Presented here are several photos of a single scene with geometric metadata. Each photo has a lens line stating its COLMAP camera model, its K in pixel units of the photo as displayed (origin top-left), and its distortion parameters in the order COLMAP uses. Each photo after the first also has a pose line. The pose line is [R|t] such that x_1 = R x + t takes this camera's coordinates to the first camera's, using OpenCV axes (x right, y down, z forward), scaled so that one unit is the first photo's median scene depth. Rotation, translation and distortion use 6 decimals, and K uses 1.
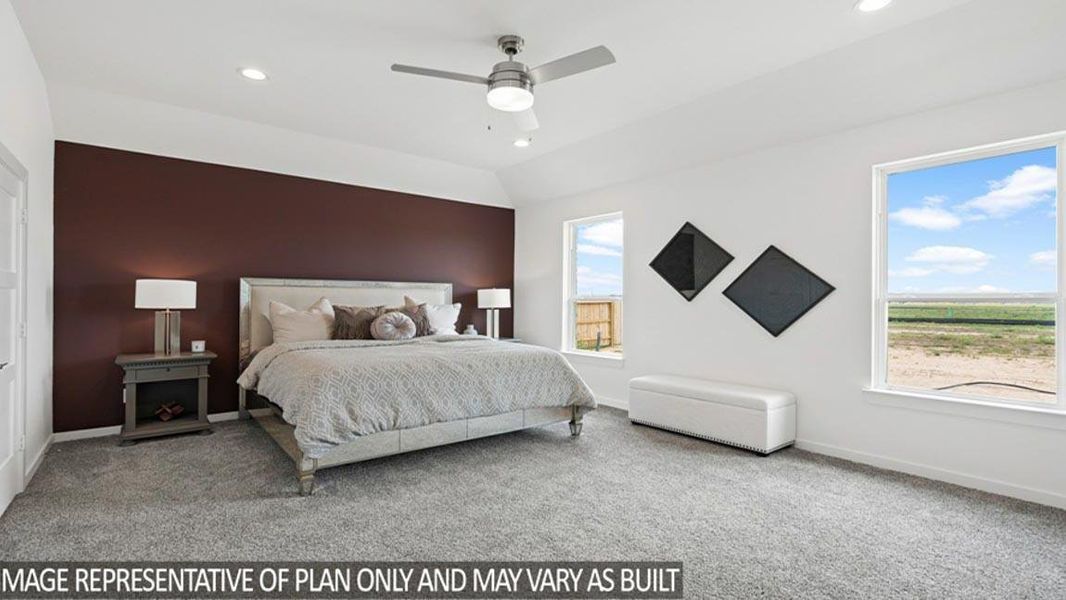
lens RADIAL K [[485.4, 0, 532.3], [0, 485.4, 304.4], [0, 0, 1]] dist [-0.000975, 0.001640]
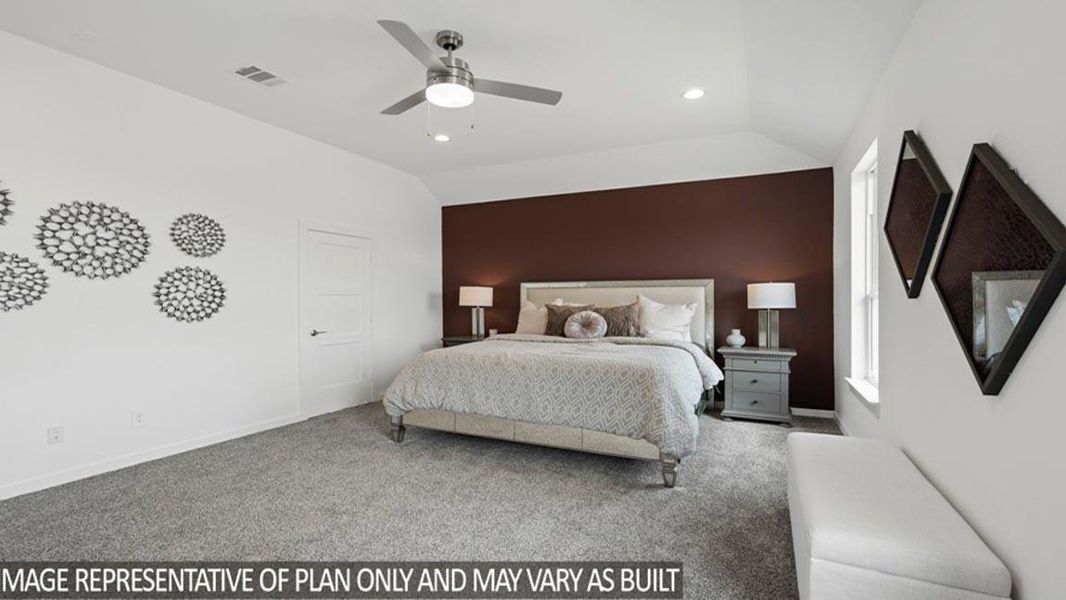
lens RADIAL K [[485.4, 0, 532.2], [0, 485.4, 298.9], [0, 0, 1]] dist [-0.000975, 0.001640]
pose [[0.437206, -0.008376, -0.899322, 0.597058], [-0.002003, 0.999945, -0.010287, 0.001260], [0.899359, 0.006299, 0.437165, 0.469271]]
